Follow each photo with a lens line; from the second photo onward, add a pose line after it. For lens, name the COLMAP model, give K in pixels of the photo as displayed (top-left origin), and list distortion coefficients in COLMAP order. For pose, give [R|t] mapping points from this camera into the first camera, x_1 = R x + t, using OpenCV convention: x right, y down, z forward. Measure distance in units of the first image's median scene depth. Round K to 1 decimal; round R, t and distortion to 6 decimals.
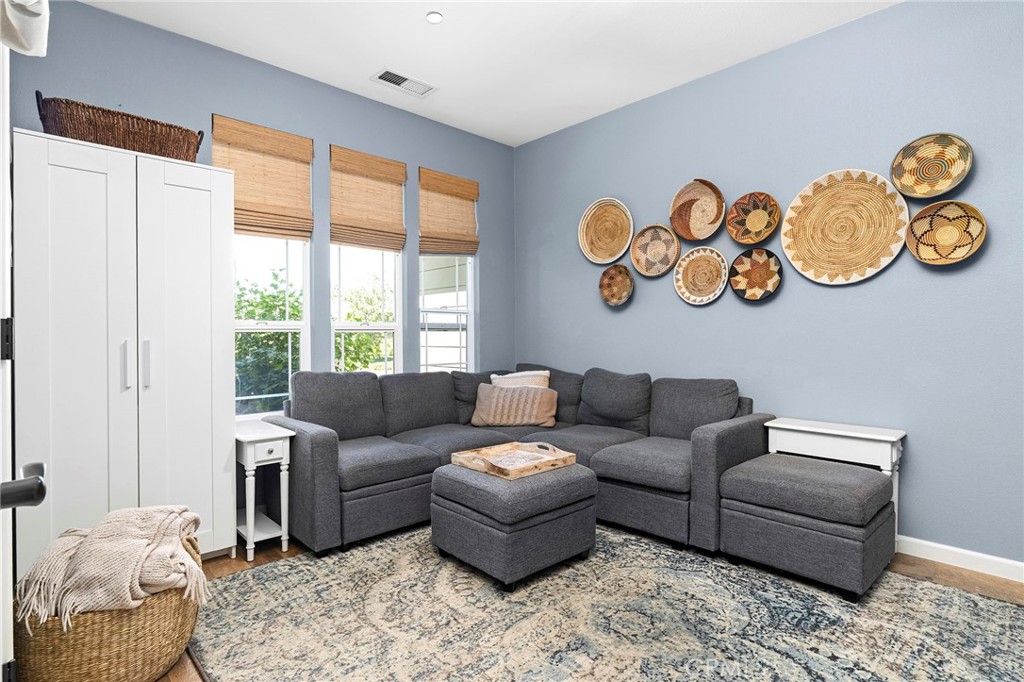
lens RADIAL K [[517.0, 0, 513.5], [0, 517.0, 340.3], [0, 0, 1]] dist [0.009910, -0.000807]
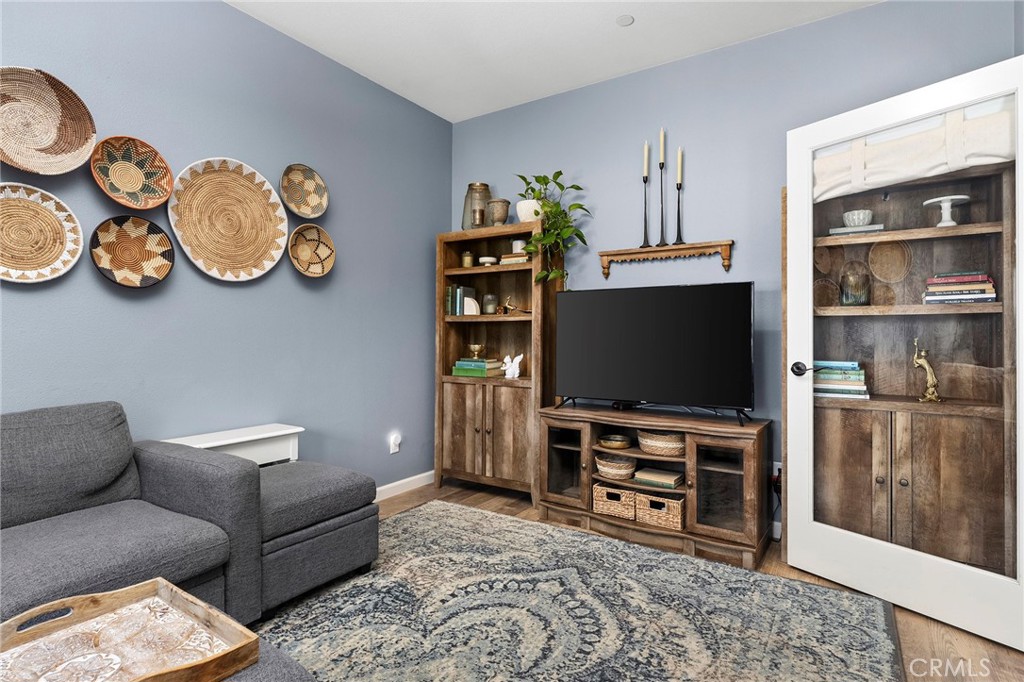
lens RADIAL K [[517.0, 0, 514.4], [0, 517.0, 335.4], [0, 0, 1]] dist [0.009910, -0.000807]
pose [[-0.206179, 0.002908, 0.978510, -0.409812], [0.013130, 0.999914, -0.000206, -0.003352], [-0.978426, 0.012805, -0.206200, 0.729676]]
